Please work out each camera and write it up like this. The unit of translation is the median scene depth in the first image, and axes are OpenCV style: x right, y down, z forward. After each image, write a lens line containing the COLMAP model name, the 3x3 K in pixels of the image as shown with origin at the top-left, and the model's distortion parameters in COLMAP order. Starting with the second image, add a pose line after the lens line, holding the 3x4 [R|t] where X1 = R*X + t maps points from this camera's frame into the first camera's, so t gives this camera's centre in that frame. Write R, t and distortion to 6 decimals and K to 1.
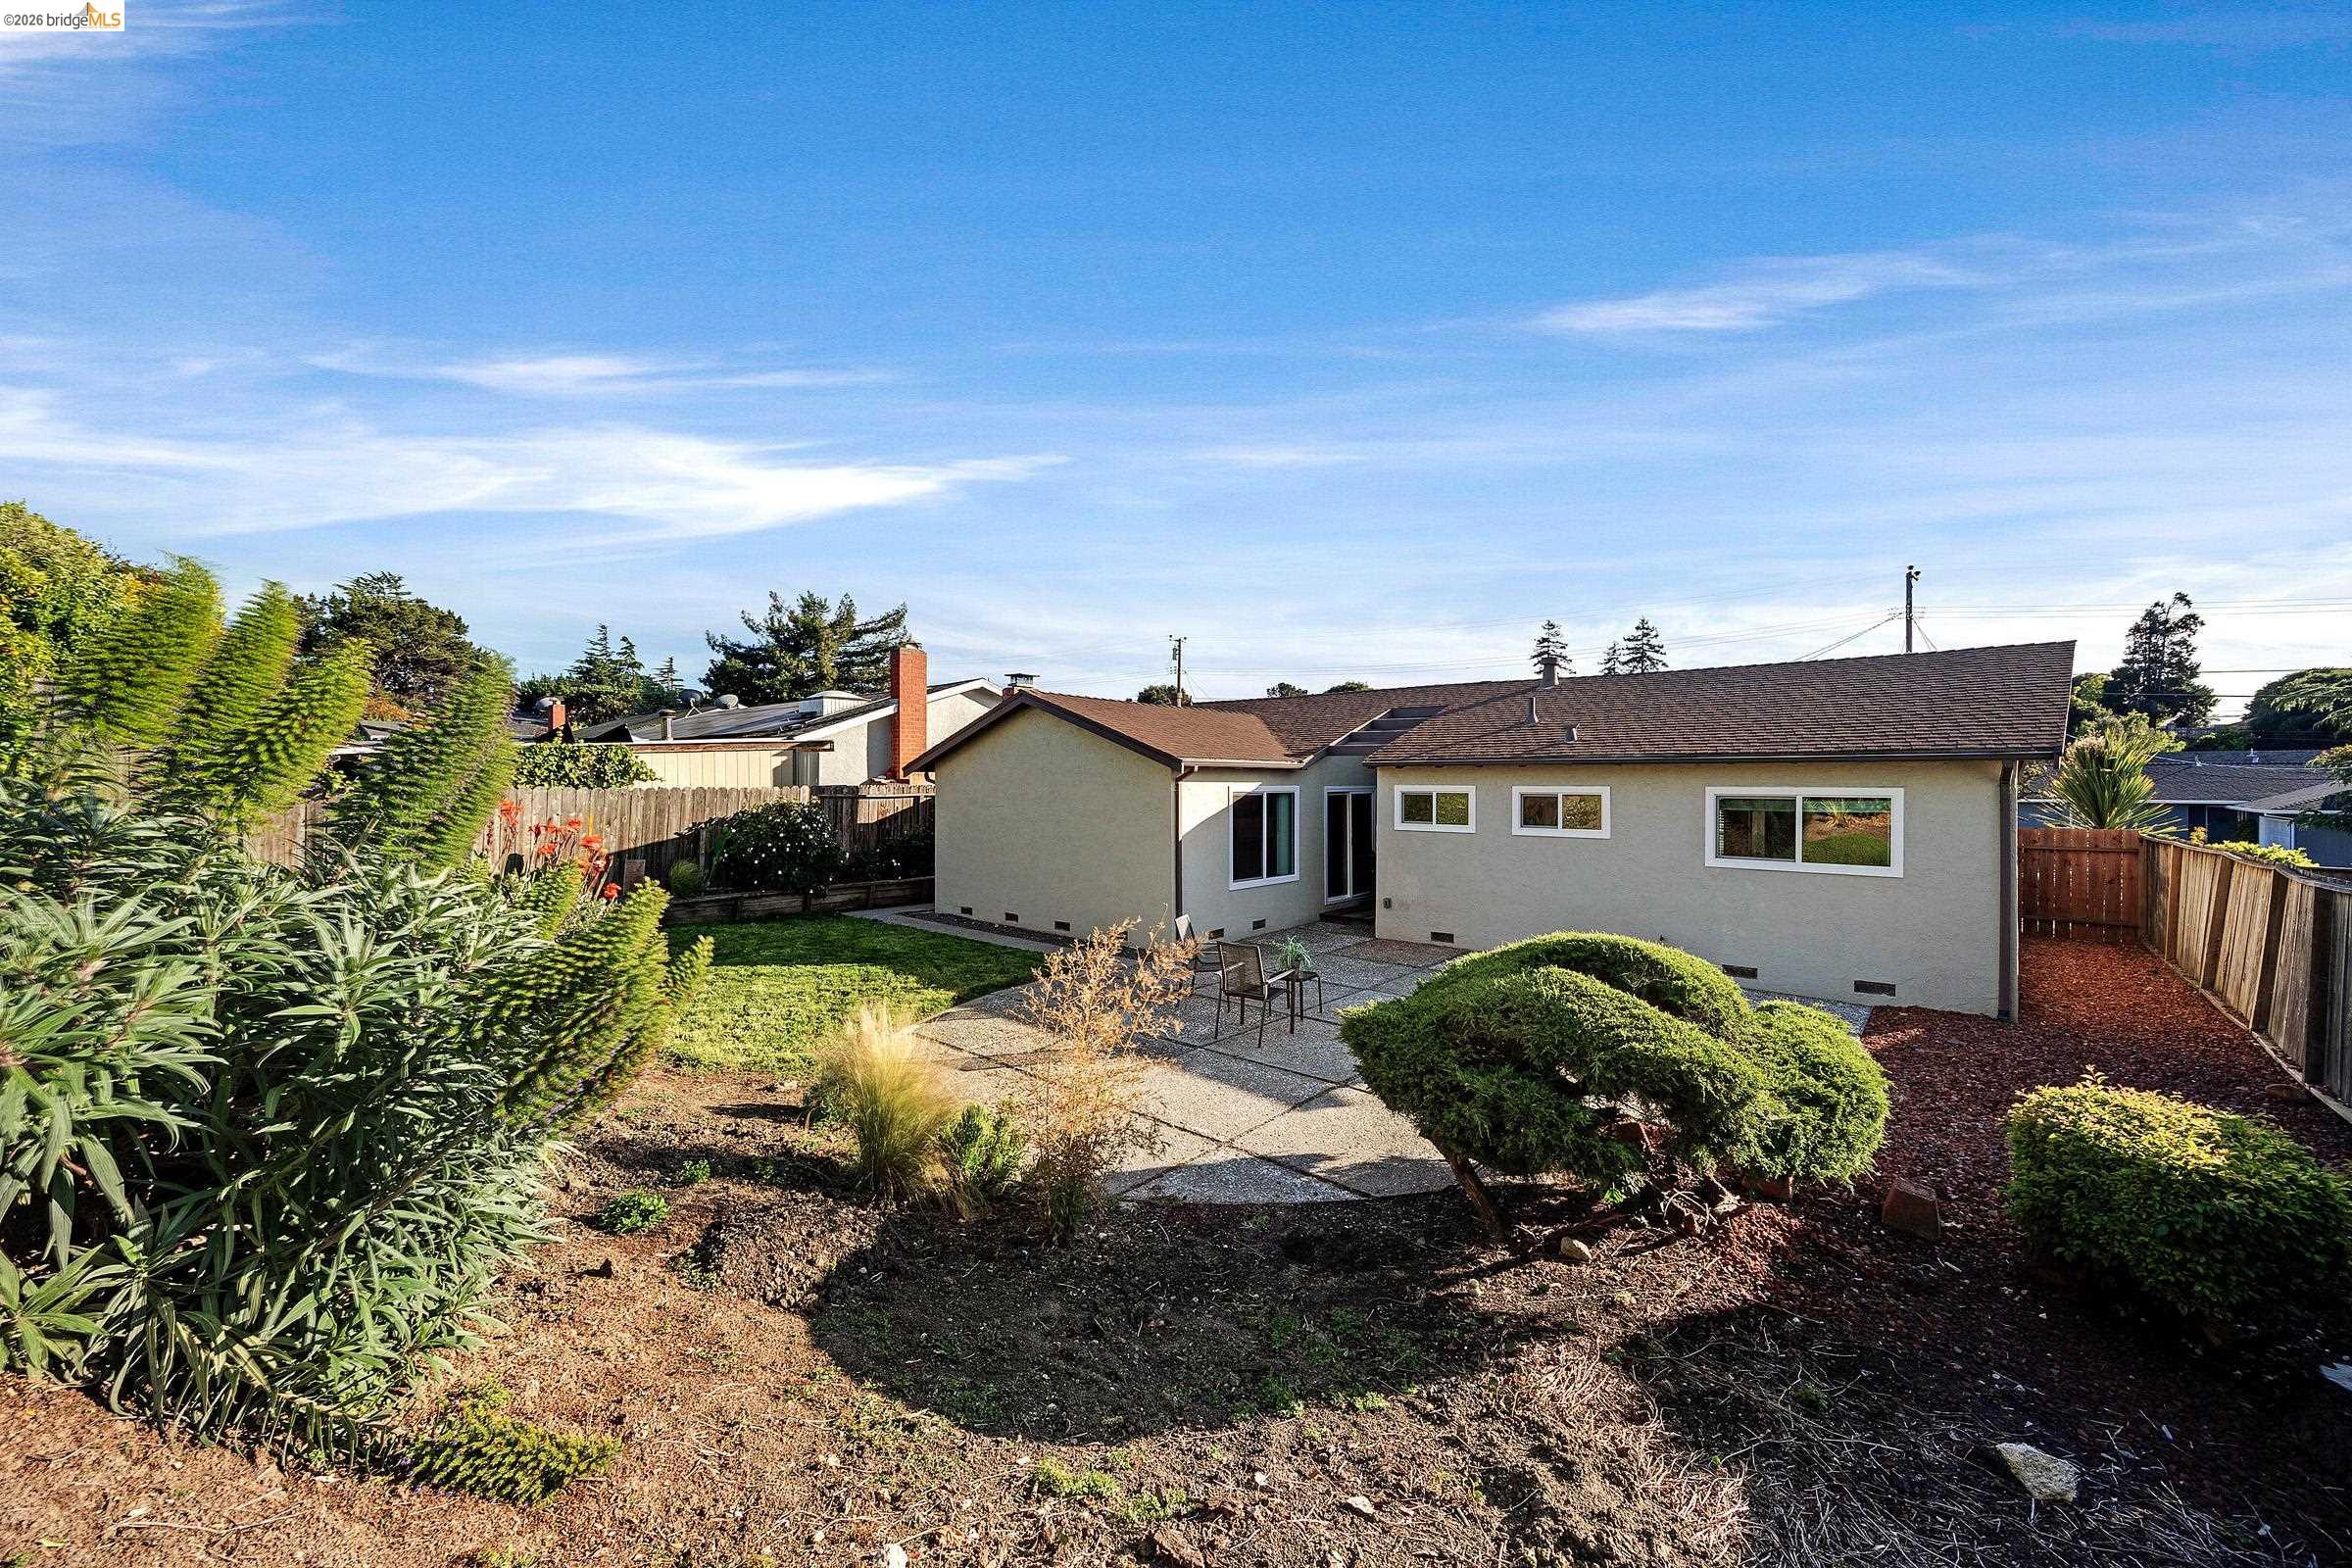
lens RADIAL K [[910.4, 0, 1177.1], [0, 910.4, 780.6], [0, 0, 1]] dist [0.002670, 0.000176]
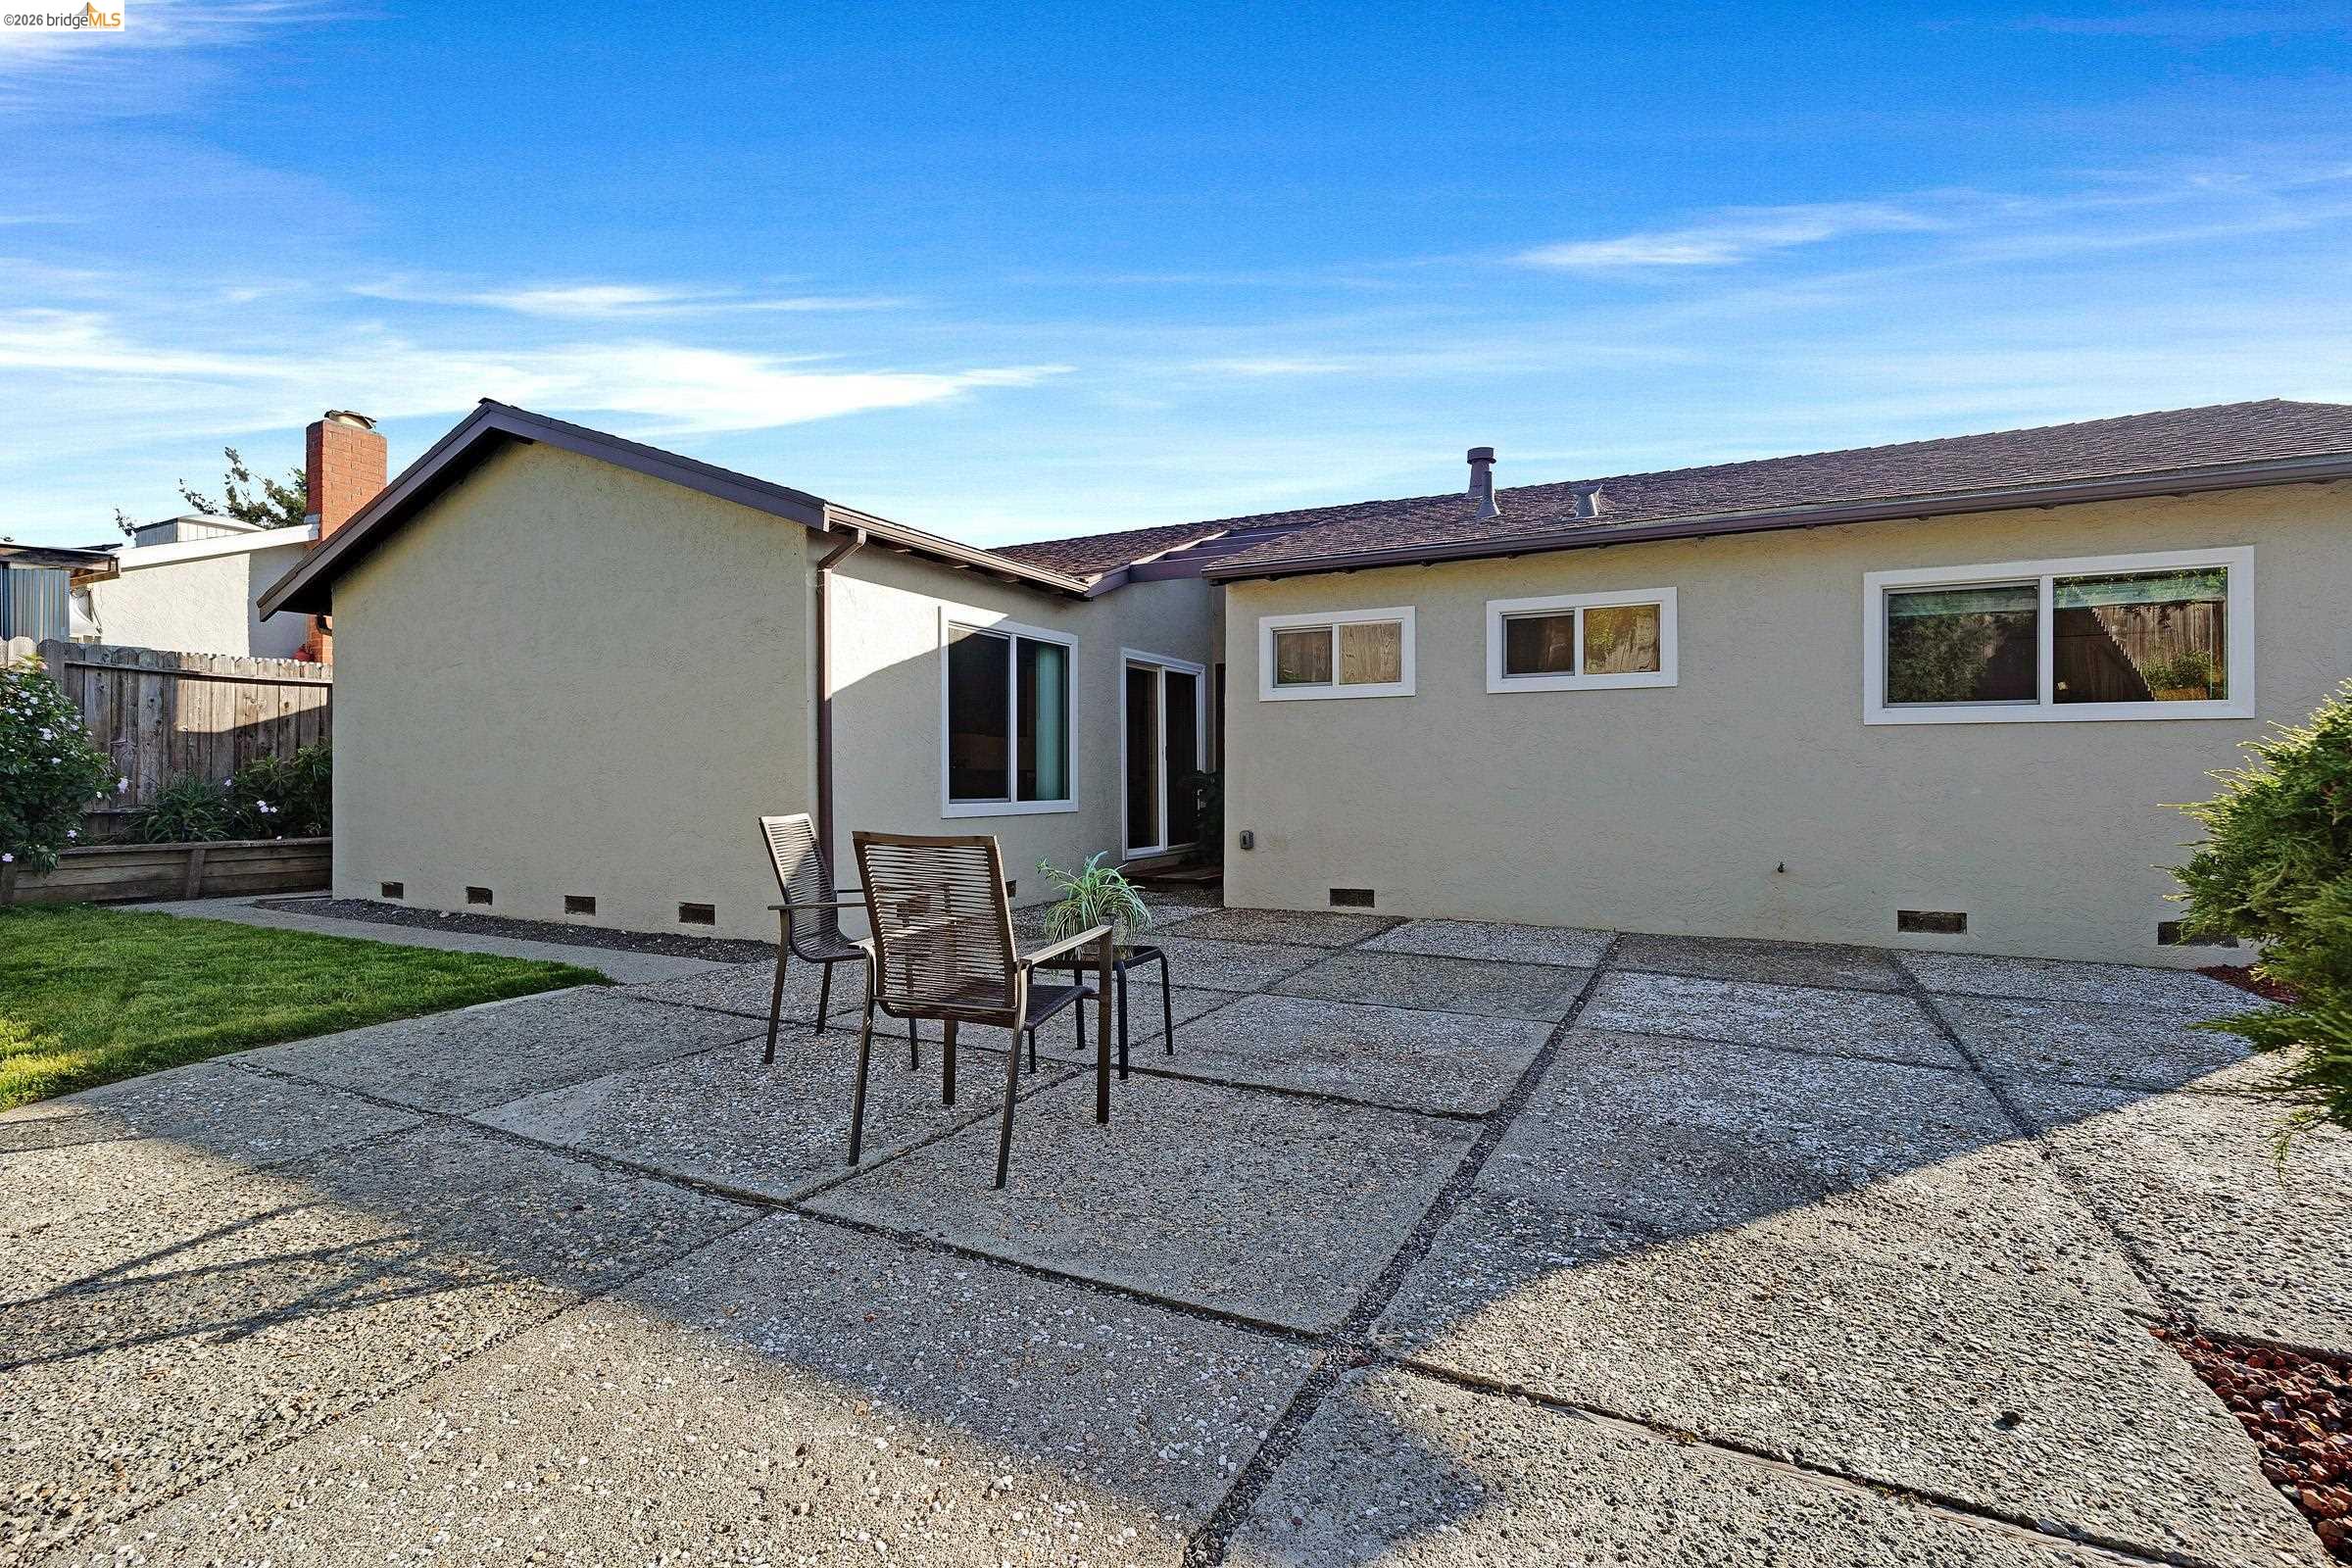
lens RADIAL K [[1149.4, 0, 1176.0], [0, 1149.4, 784.0], [0, 0, 1]] dist [-0.017091, -0.000125]
pose [[0.971989, -0.010235, 0.234803, 0.034156], [0.006902, 0.999863, 0.015013, 0.090688], [-0.234925, -0.012972, 0.971927, 0.358623]]
